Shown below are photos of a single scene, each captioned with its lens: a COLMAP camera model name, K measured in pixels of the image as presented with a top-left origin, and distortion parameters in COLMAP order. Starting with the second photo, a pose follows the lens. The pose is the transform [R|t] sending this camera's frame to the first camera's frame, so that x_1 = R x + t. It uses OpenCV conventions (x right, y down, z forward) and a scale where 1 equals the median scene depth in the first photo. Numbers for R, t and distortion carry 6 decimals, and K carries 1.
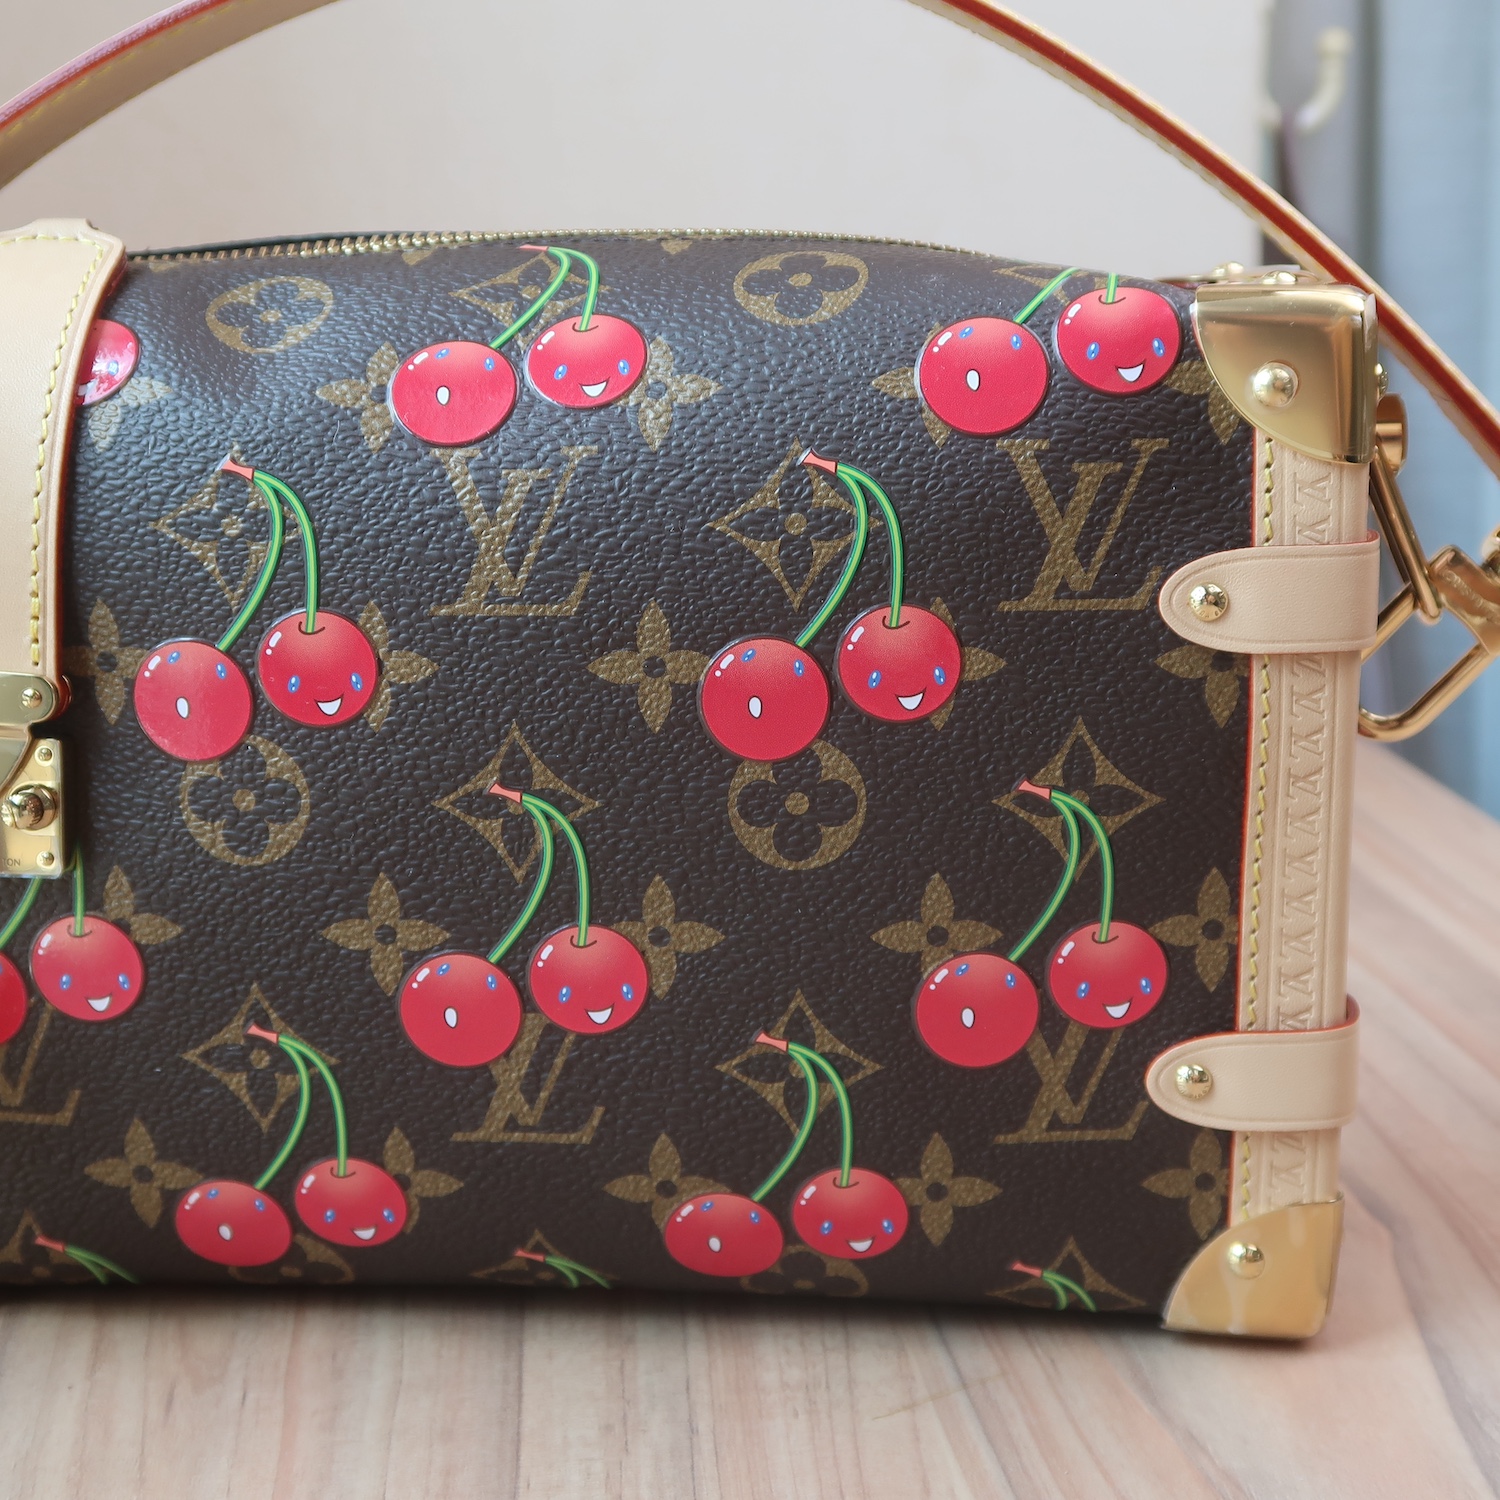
lens RADIAL K [[2615.7, 0, 743.6], [0, 2615.7, 749.8], [0, 0, 1]] dist [-0.025341, 0.000000]
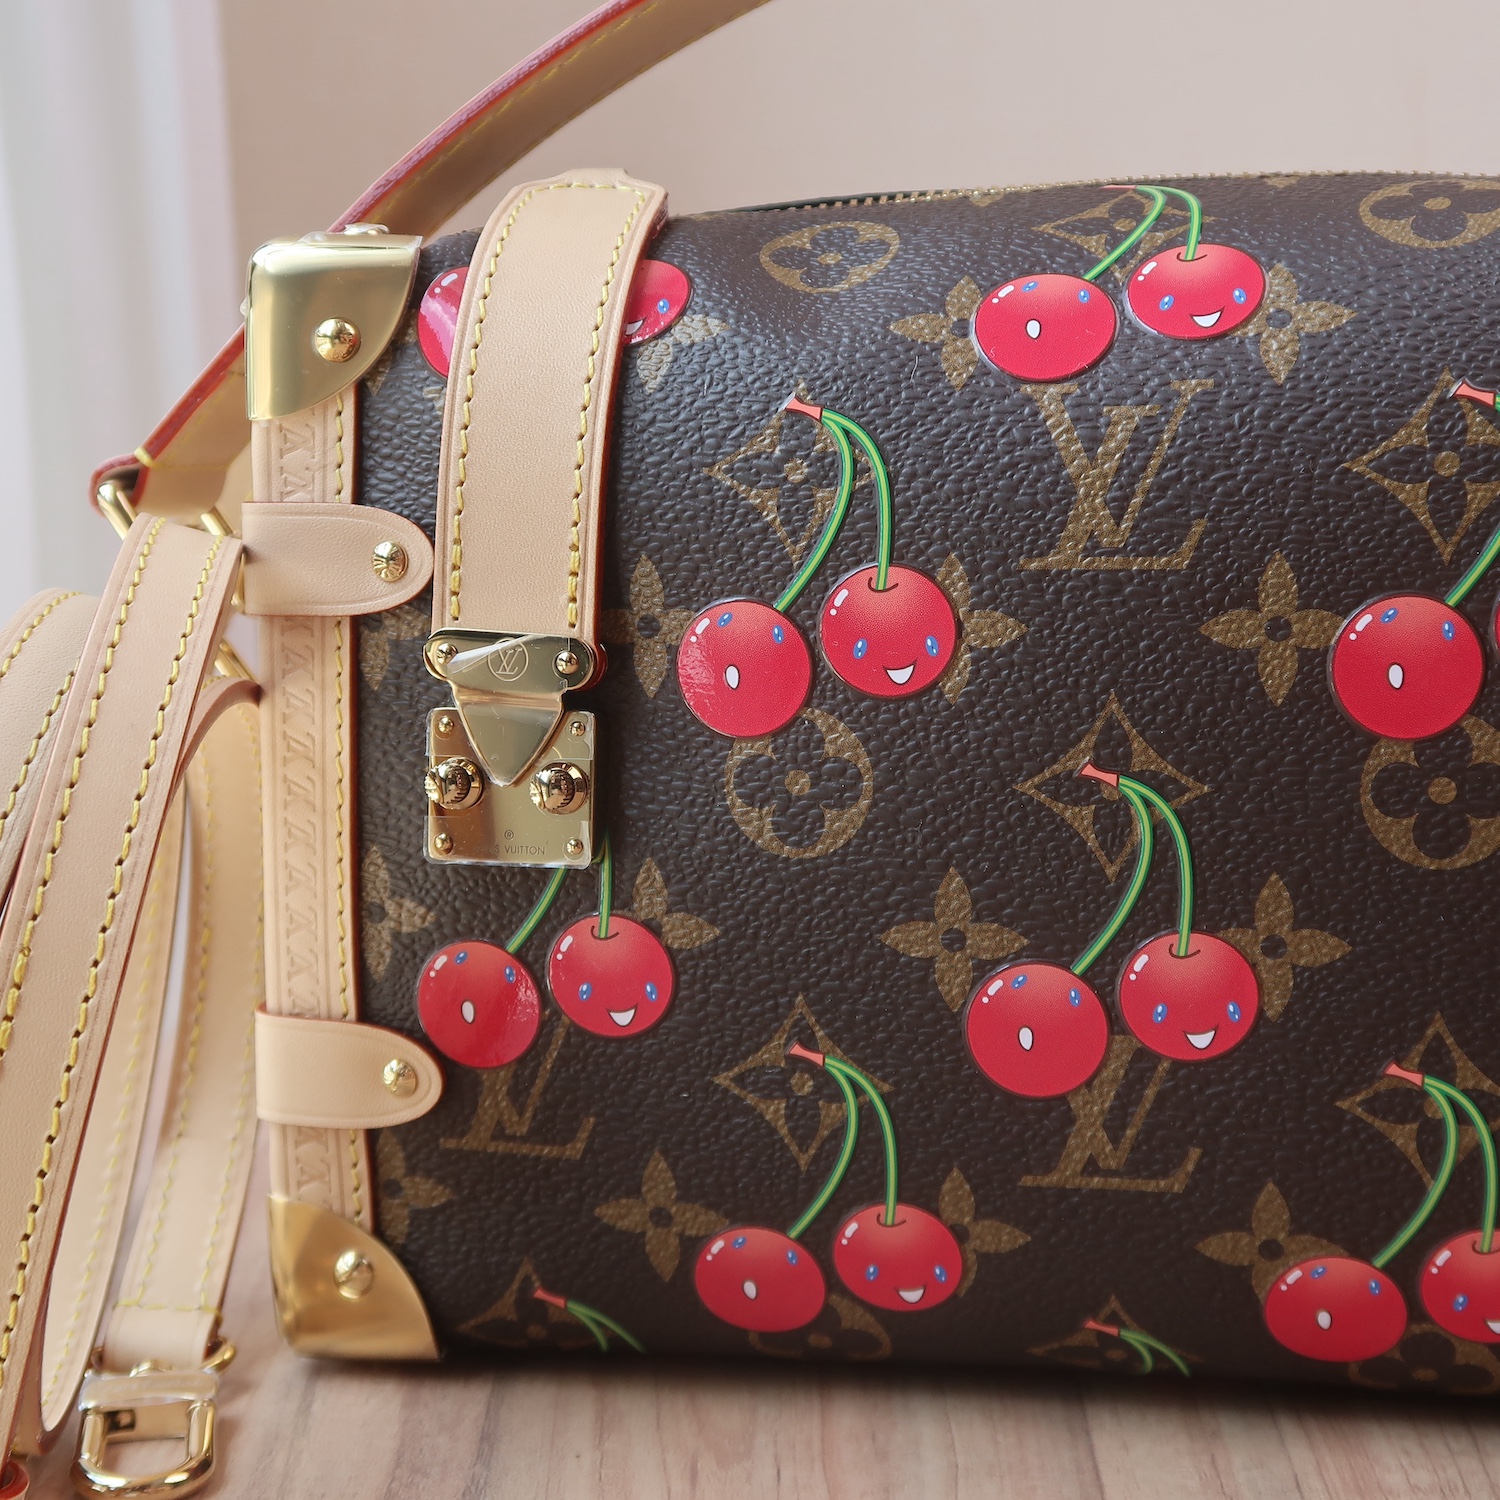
lens RADIAL K [[2615.7, 0, 752.6], [0, 2615.7, 714.4], [0, 0, 1]] dist [-0.025341, 0.000000]
pose [[0.992987, 0.011267, -0.117683, -0.103192], [-0.023186, 0.994676, -0.100406, 0.086459], [0.115925, 0.102430, 0.987962, 0.121475]]
